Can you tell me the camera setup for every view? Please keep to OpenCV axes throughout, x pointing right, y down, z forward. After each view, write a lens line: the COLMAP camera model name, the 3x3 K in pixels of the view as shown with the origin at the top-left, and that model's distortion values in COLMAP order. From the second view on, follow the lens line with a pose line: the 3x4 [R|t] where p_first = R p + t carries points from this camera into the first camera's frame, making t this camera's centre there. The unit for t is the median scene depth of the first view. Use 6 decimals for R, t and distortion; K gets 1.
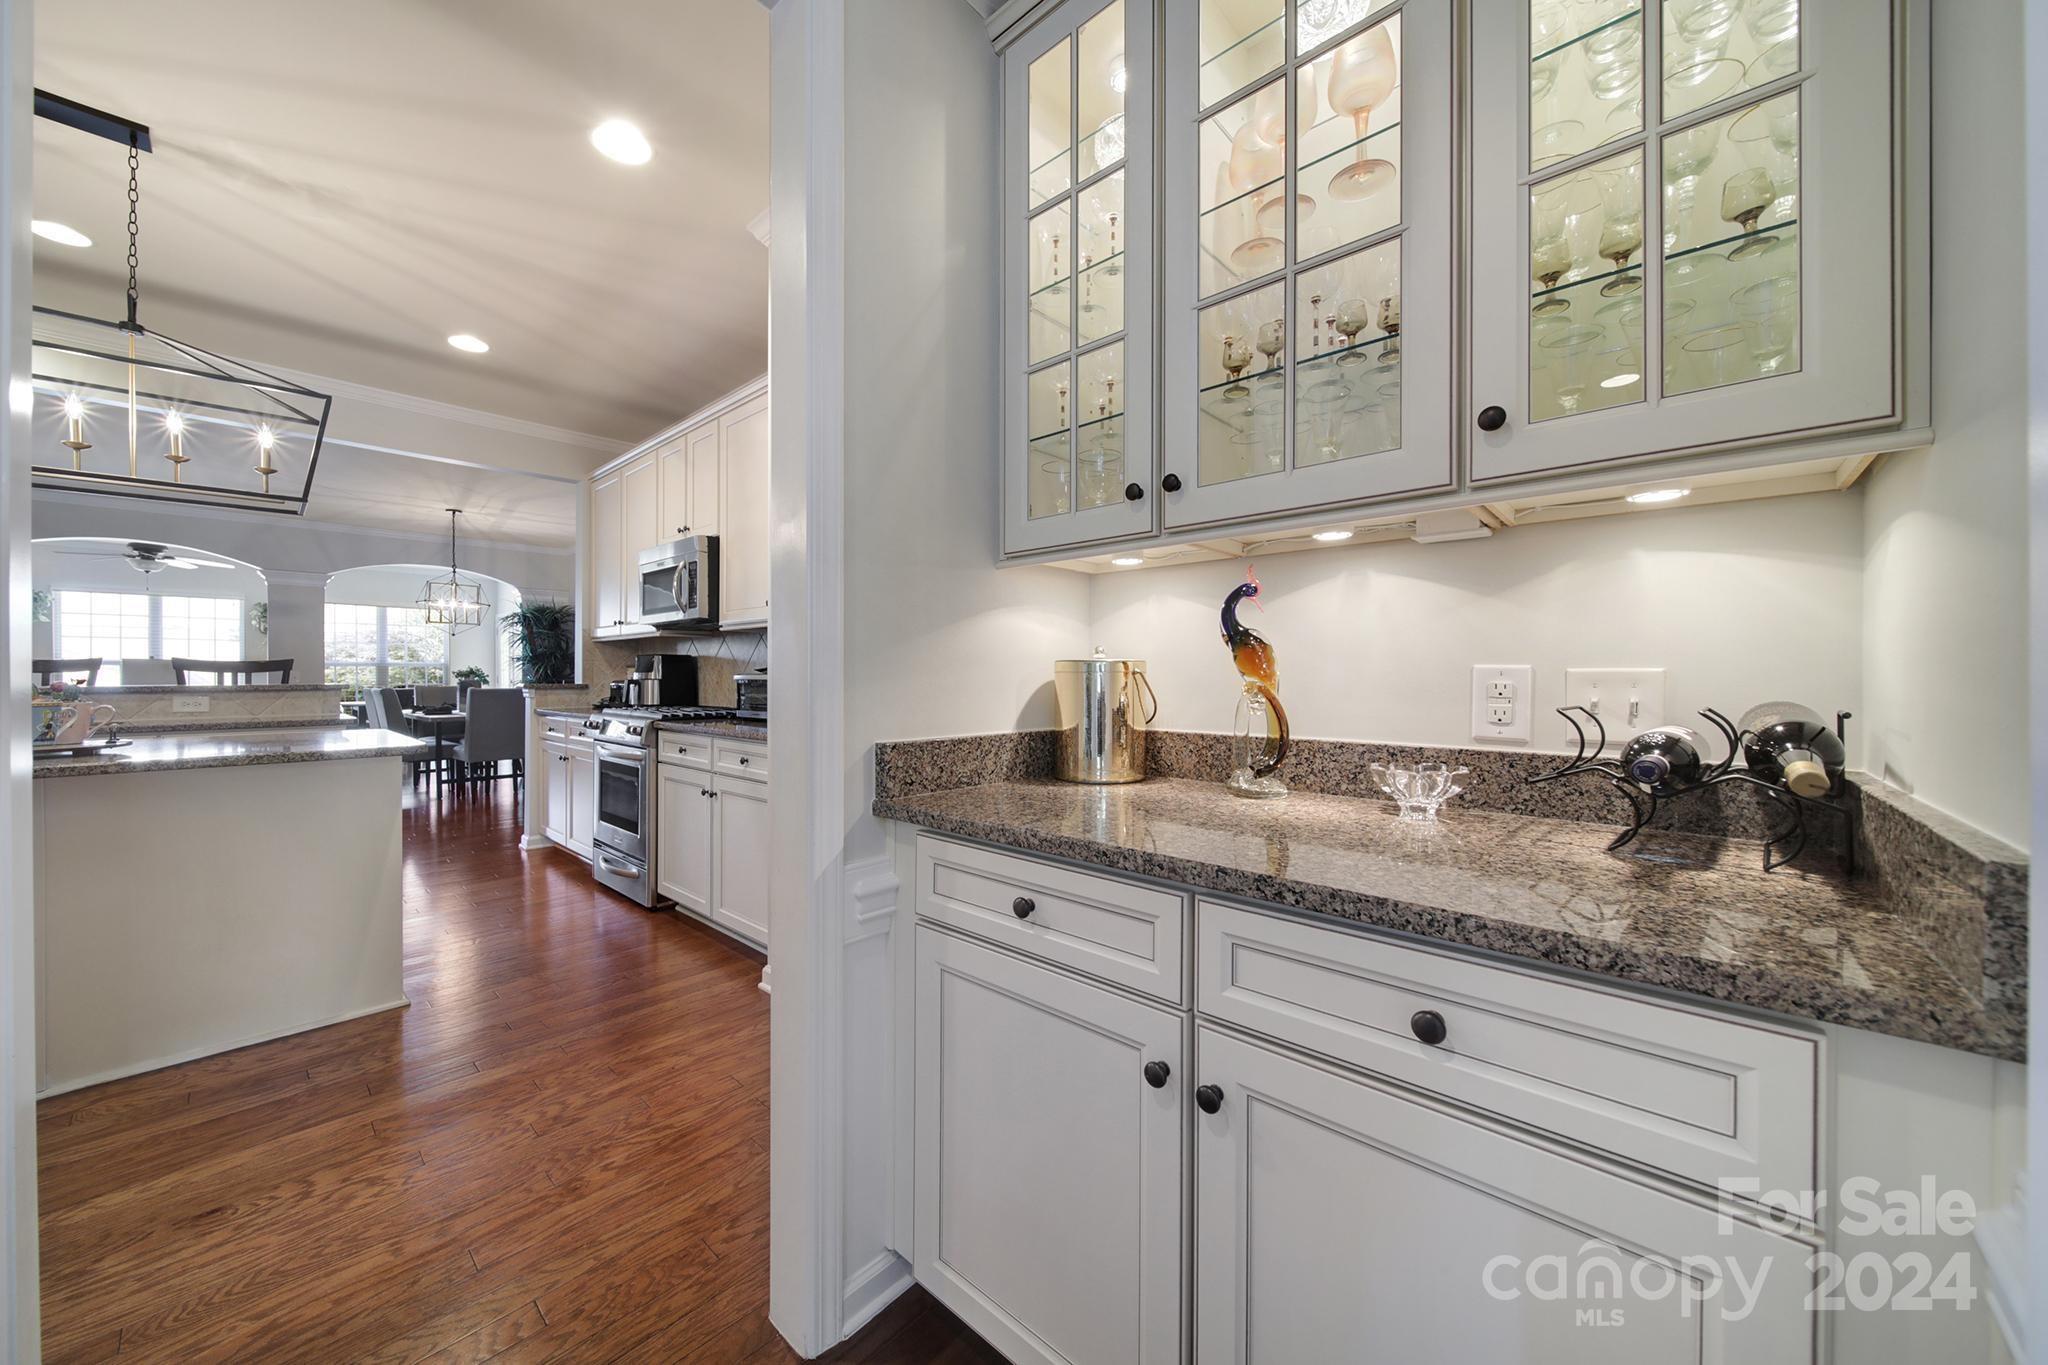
lens RADIAL K [[722.9, 0, 1017.1], [0, 722.9, 672.6], [0, 0, 1]] dist [-0.005182, -0.000530]
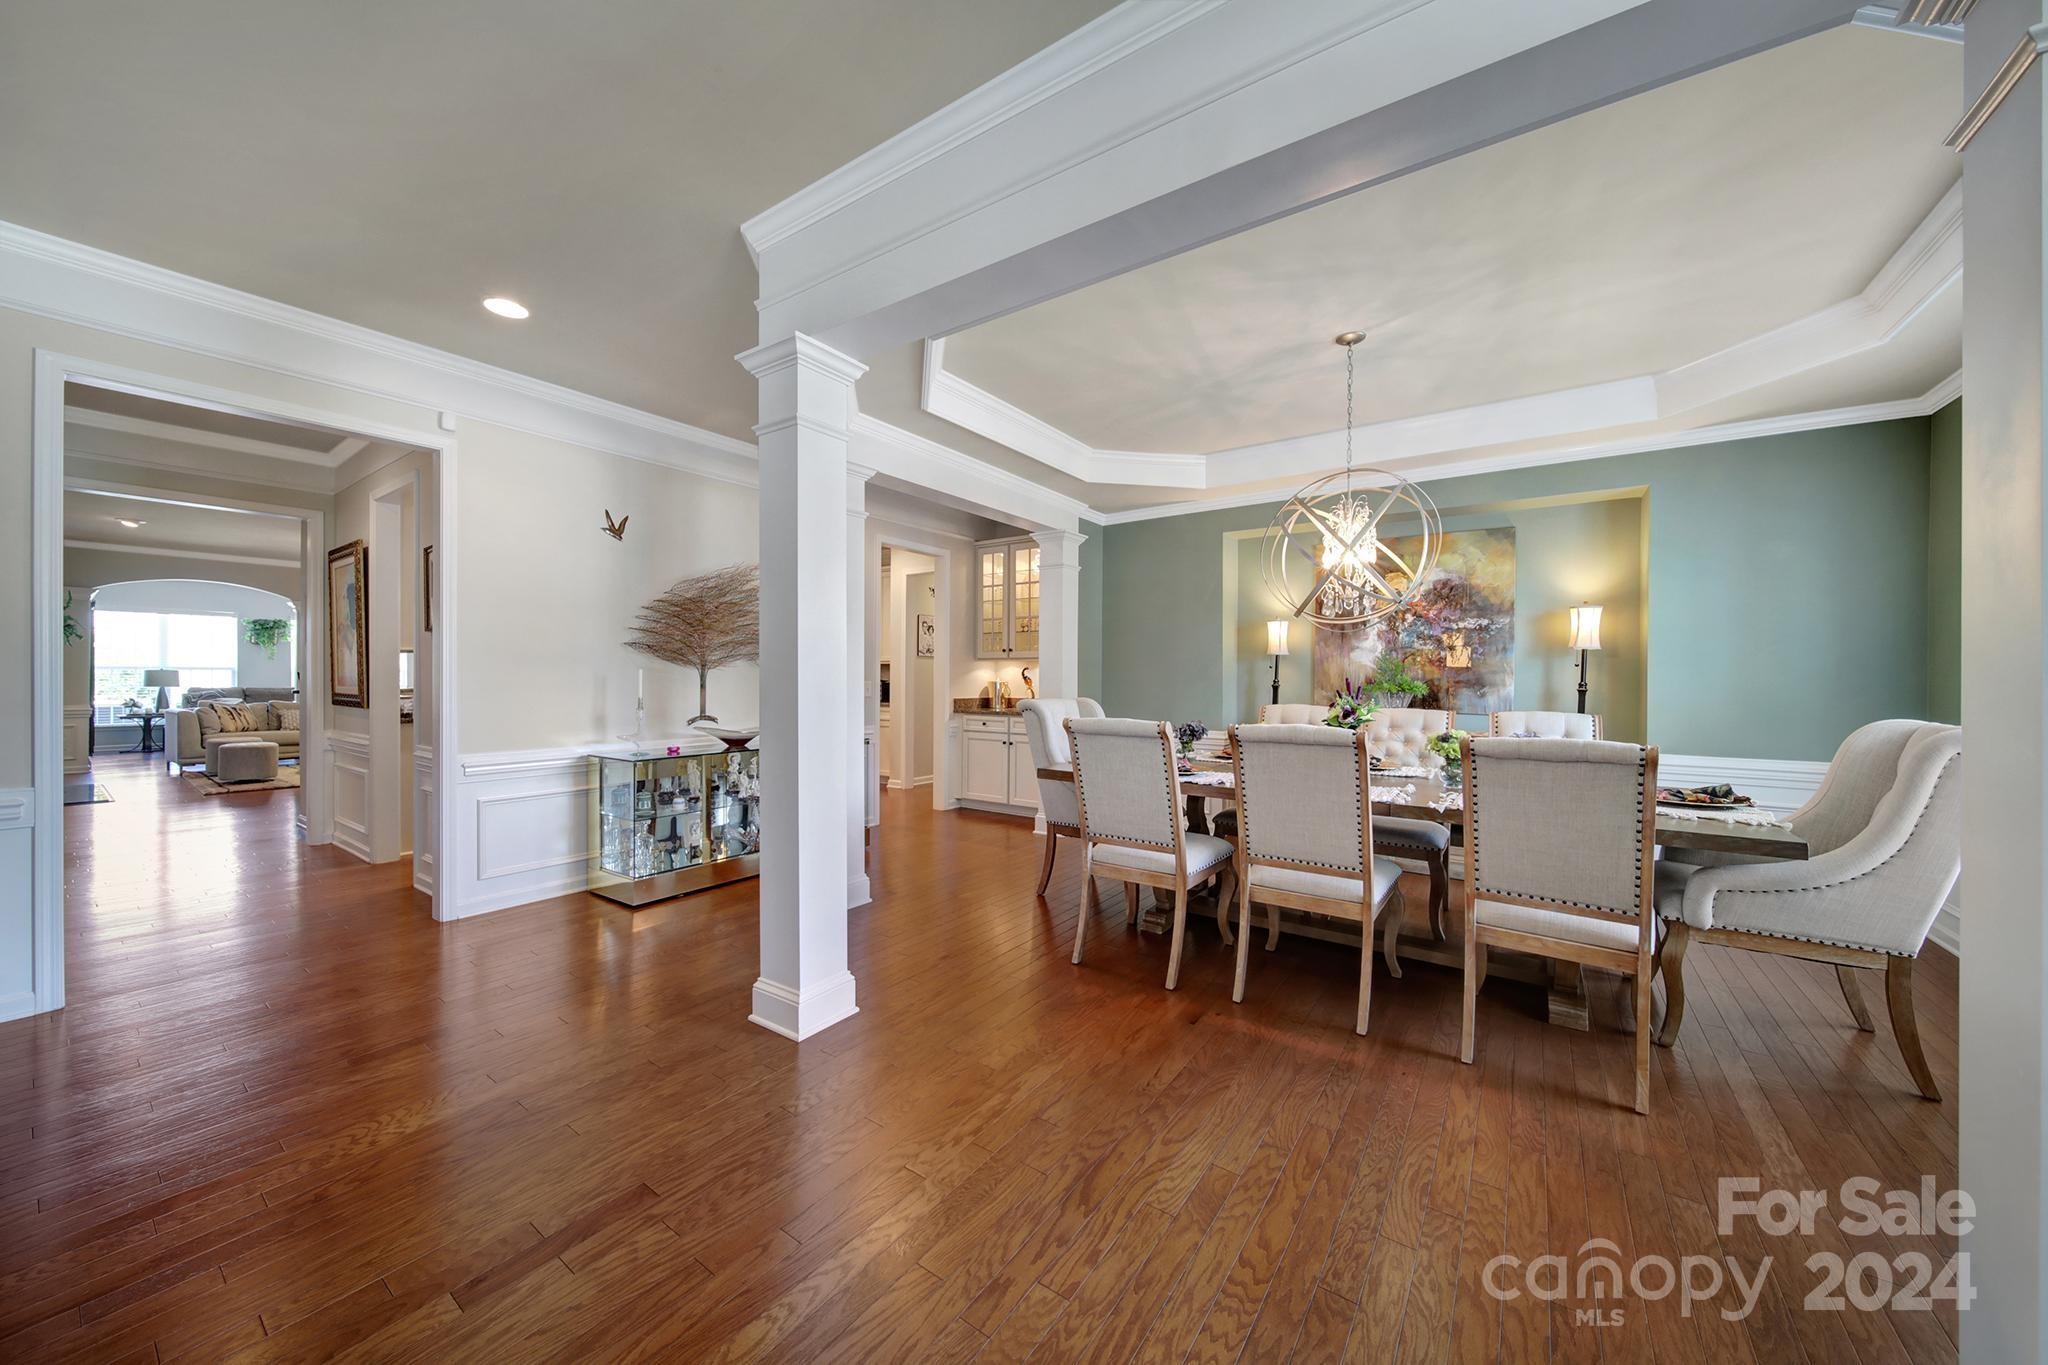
lens RADIAL K [[722.9, 0, 1009.0], [0, 722.9, 673.2], [0, 0, 1]] dist [-0.005182, -0.000530]
pose [[0.993722, 0.006170, 0.111705, -0.325049], [-0.005847, 0.999978, -0.003220, -0.056783], [-0.111722, 0.002547, 0.993736, -3.534053]]
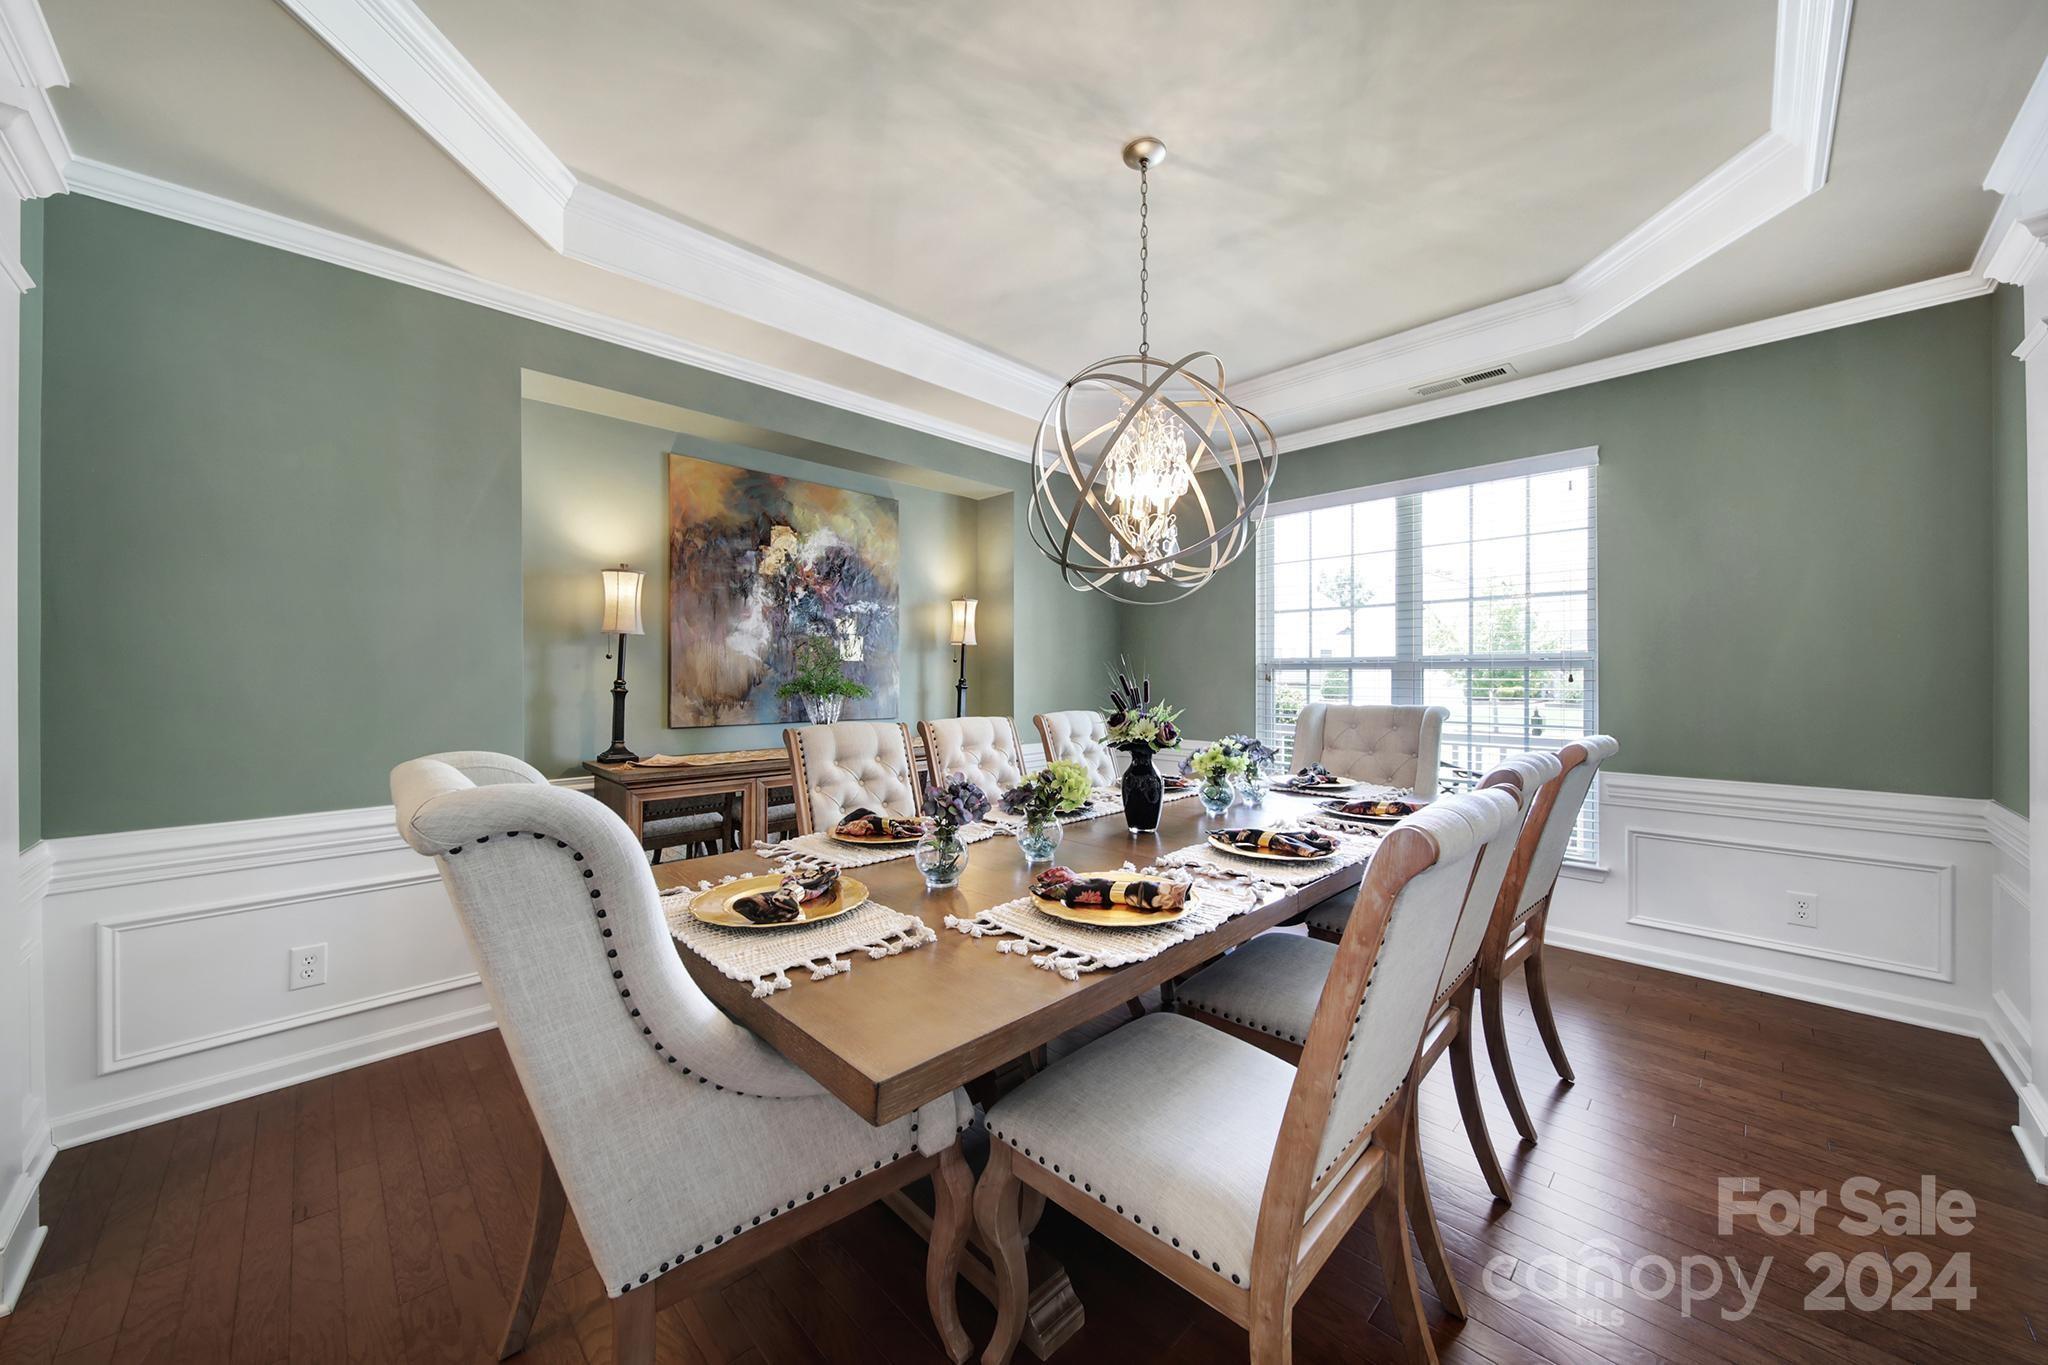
lens RADIAL K [[722.9, 0, 1014.0], [0, 722.9, 683.2], [0, 0, 1]] dist [-0.005182, -0.000530]
pose [[0.050248, -0.010962, 0.998677, -0.504165], [0.001929, 0.999939, 0.010879, -0.054126], [-0.998735, 0.001380, 0.050266, -1.313699]]
